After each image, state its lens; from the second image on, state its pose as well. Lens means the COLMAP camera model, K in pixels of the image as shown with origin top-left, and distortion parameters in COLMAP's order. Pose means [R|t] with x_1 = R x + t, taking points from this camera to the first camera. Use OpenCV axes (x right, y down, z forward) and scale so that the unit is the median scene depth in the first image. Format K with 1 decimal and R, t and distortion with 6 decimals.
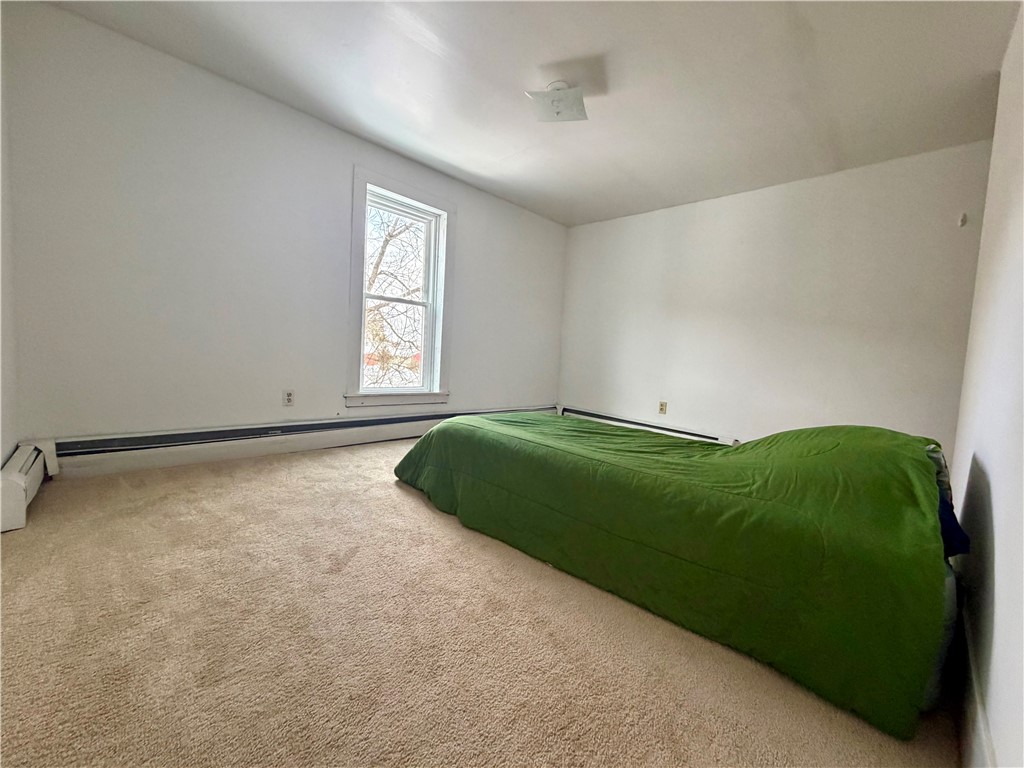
lens RADIAL K [[404.7, 0, 509.8], [0, 404.7, 385.4], [0, 0, 1]] dist [-0.000042, -0.000144]
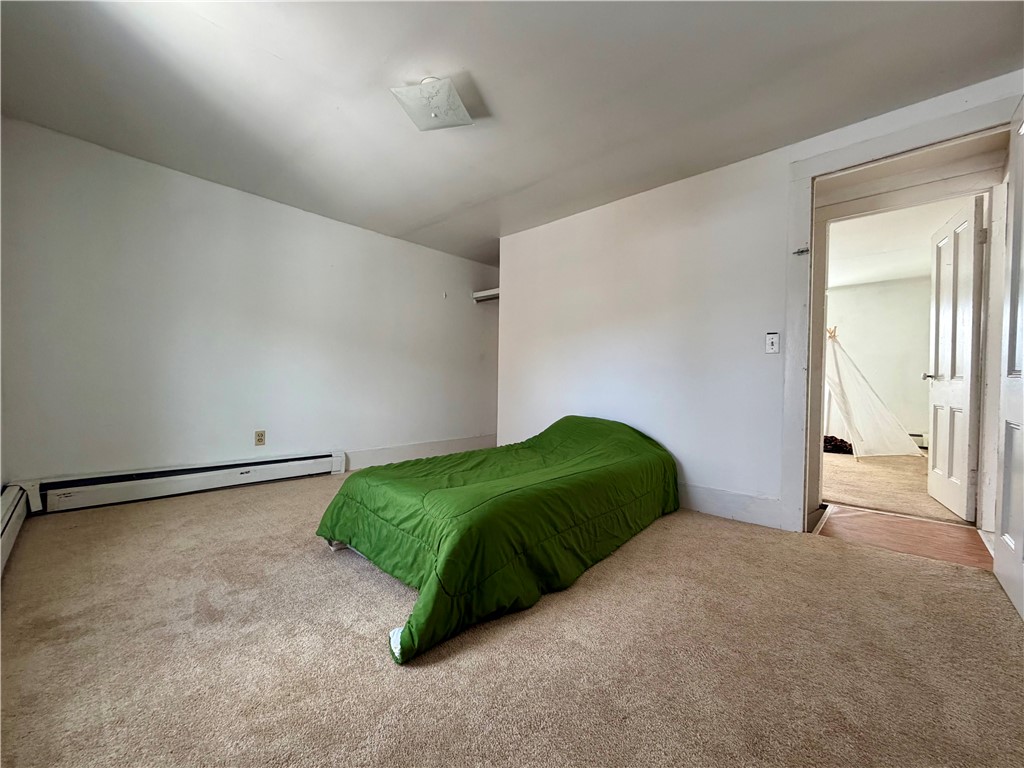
lens RADIAL K [[404.7, 0, 509.8], [0, 404.7, 385.4], [0, 0, 1]] dist [-0.000042, -0.000144]
pose [[-0.033651, -0.077010, 0.996462, -0.699273], [0.053449, 0.995461, 0.078738, -0.138580], [-0.998003, 0.055910, -0.029382, 0.792127]]
